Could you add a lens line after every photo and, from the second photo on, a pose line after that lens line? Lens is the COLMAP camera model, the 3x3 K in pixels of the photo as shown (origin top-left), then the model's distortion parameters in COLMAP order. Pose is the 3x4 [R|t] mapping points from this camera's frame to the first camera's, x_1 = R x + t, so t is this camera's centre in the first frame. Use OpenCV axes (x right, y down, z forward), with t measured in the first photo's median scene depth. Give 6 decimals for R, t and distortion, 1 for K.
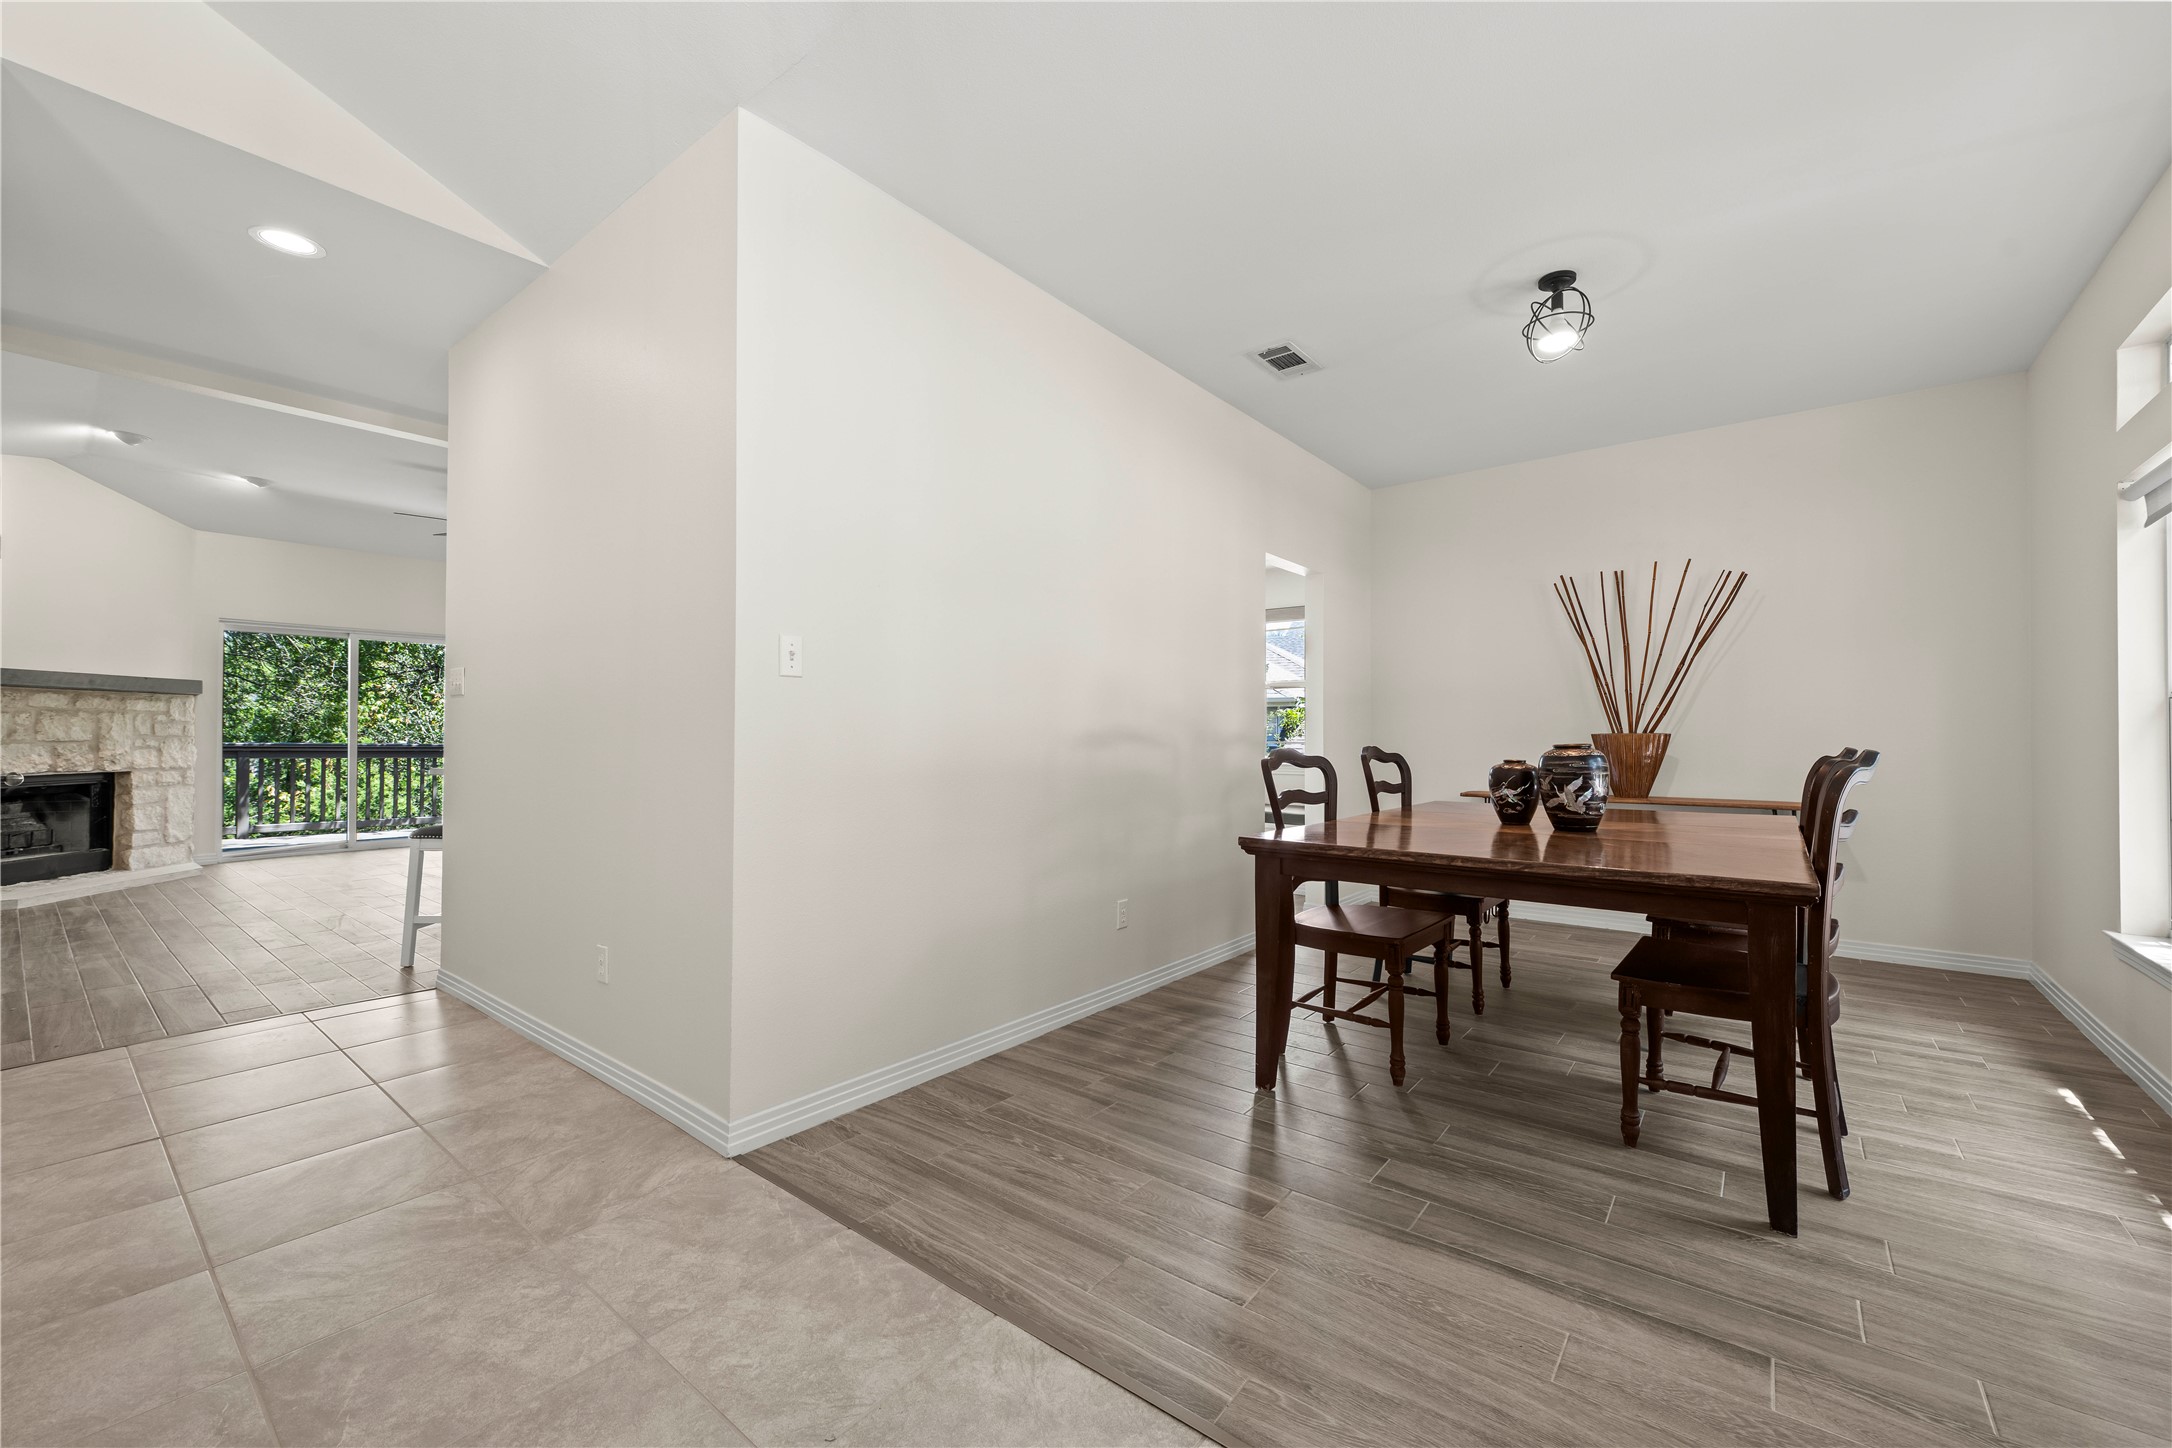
lens RADIAL K [[863.5, 0, 1086.8], [0, 863.5, 743.0], [0, 0, 1]] dist [-0.000710, -0.000130]
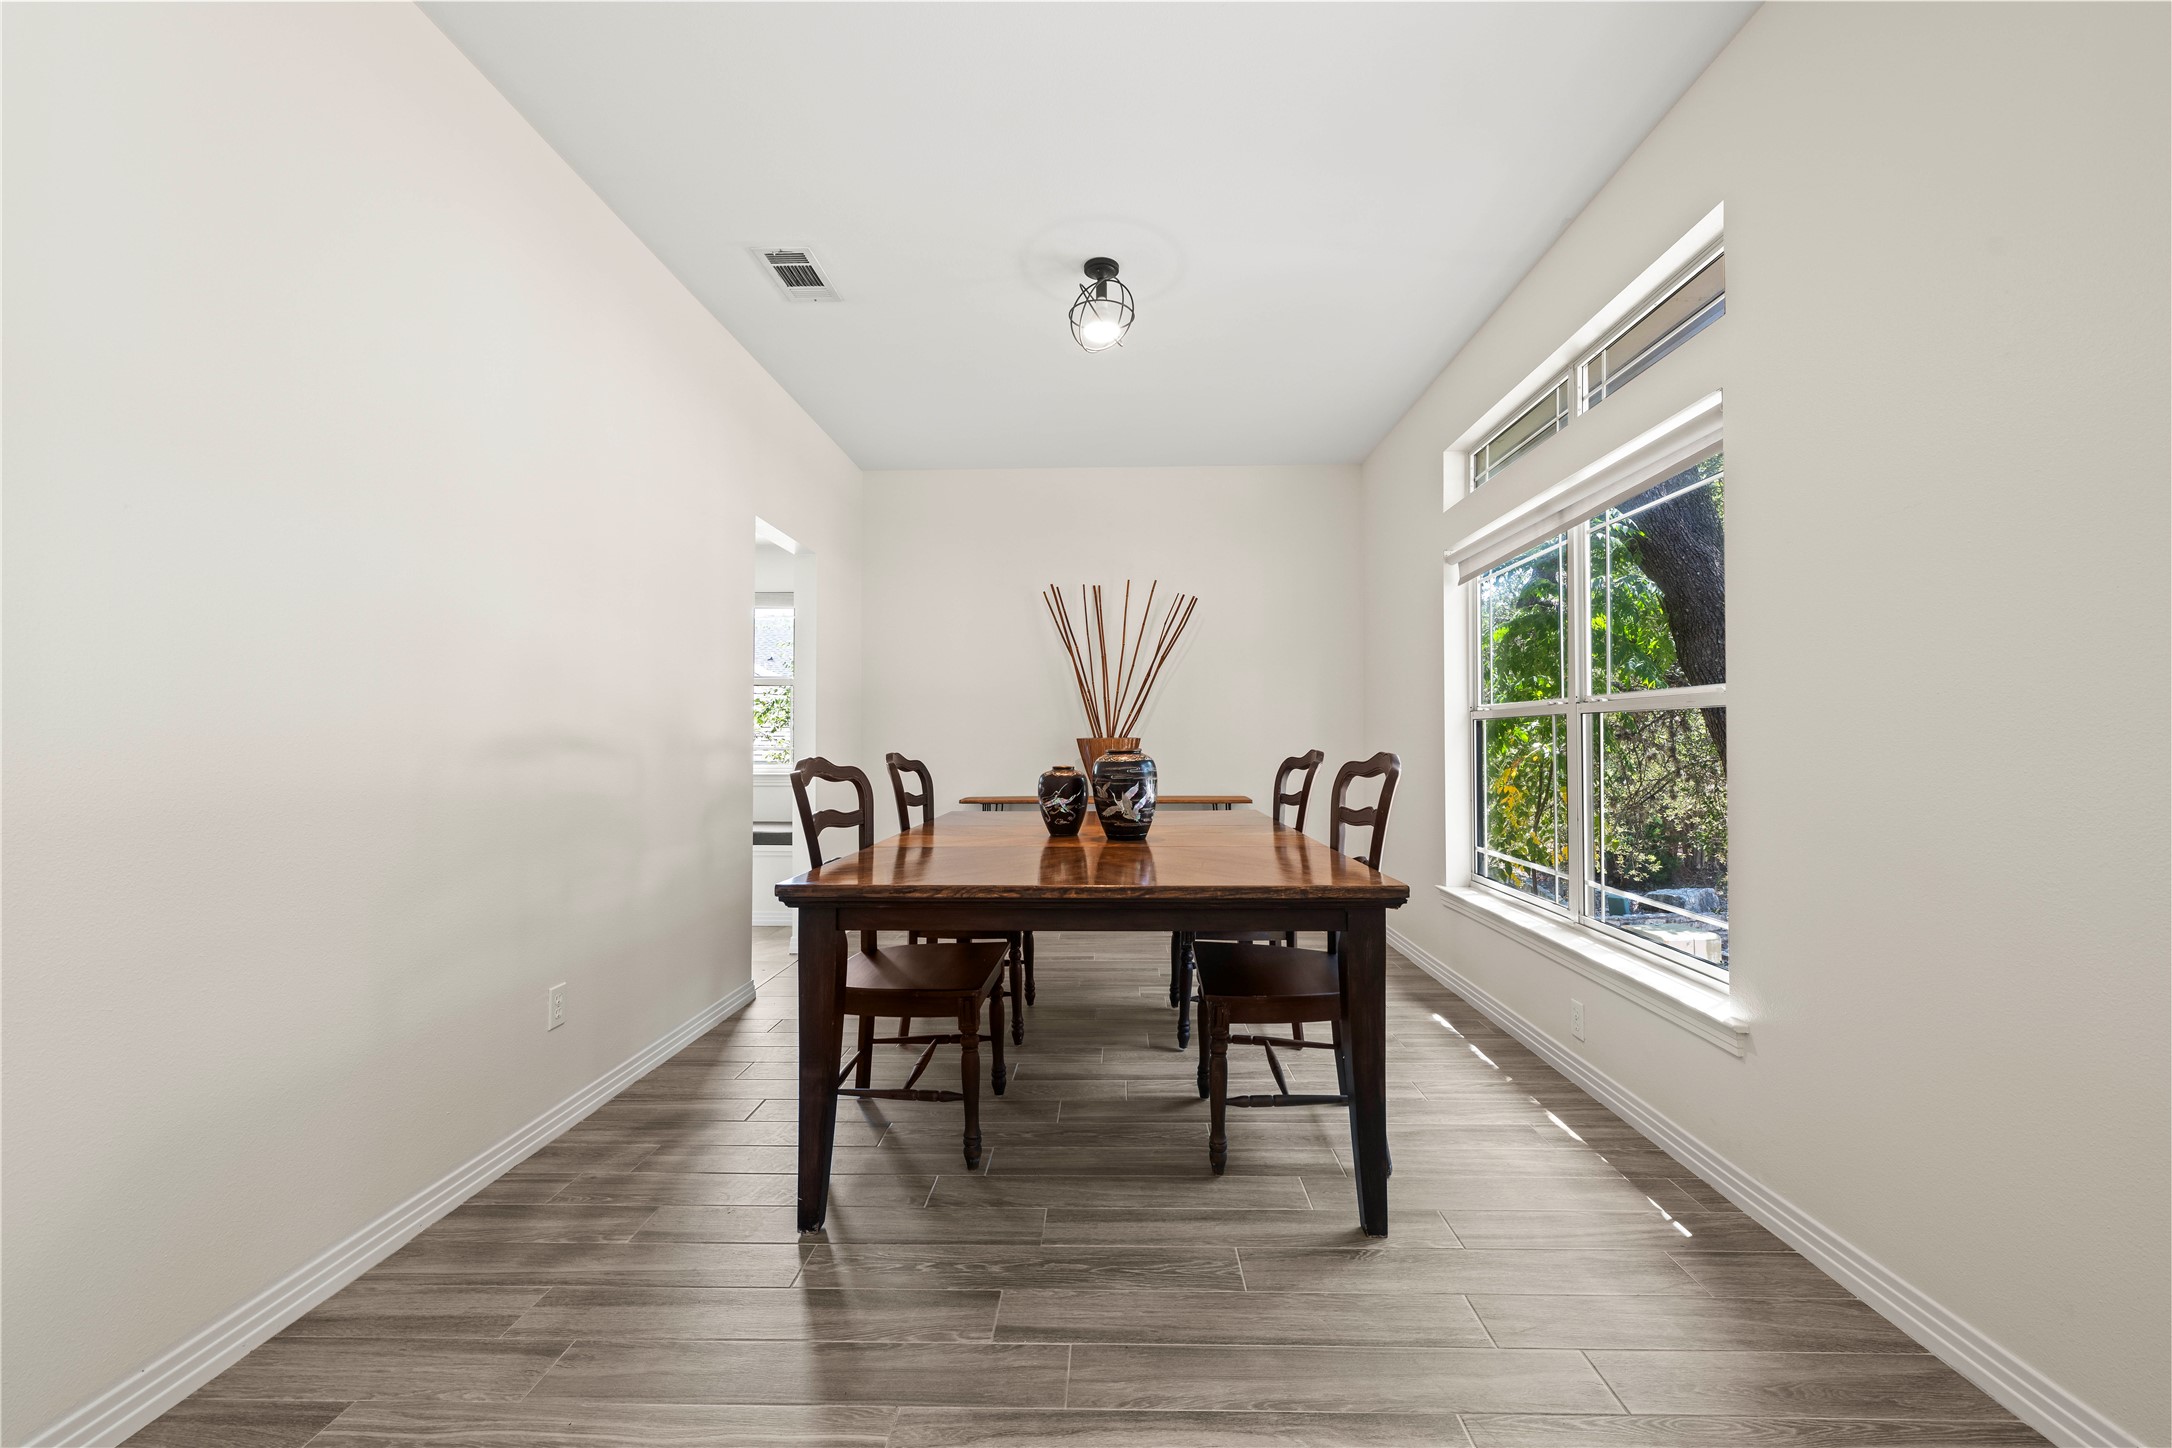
lens RADIAL K [[857.8, 0, 1100.2], [0, 857.8, 729.7], [0, 0, 1]] dist [-0.001046, -0.000304]
pose [[0.794678, 0.004934, 0.607011, -0.036617], [0.007951, 0.999797, -0.018536, -0.002634], [-0.606979, 0.019556, 0.794477, 0.259698]]
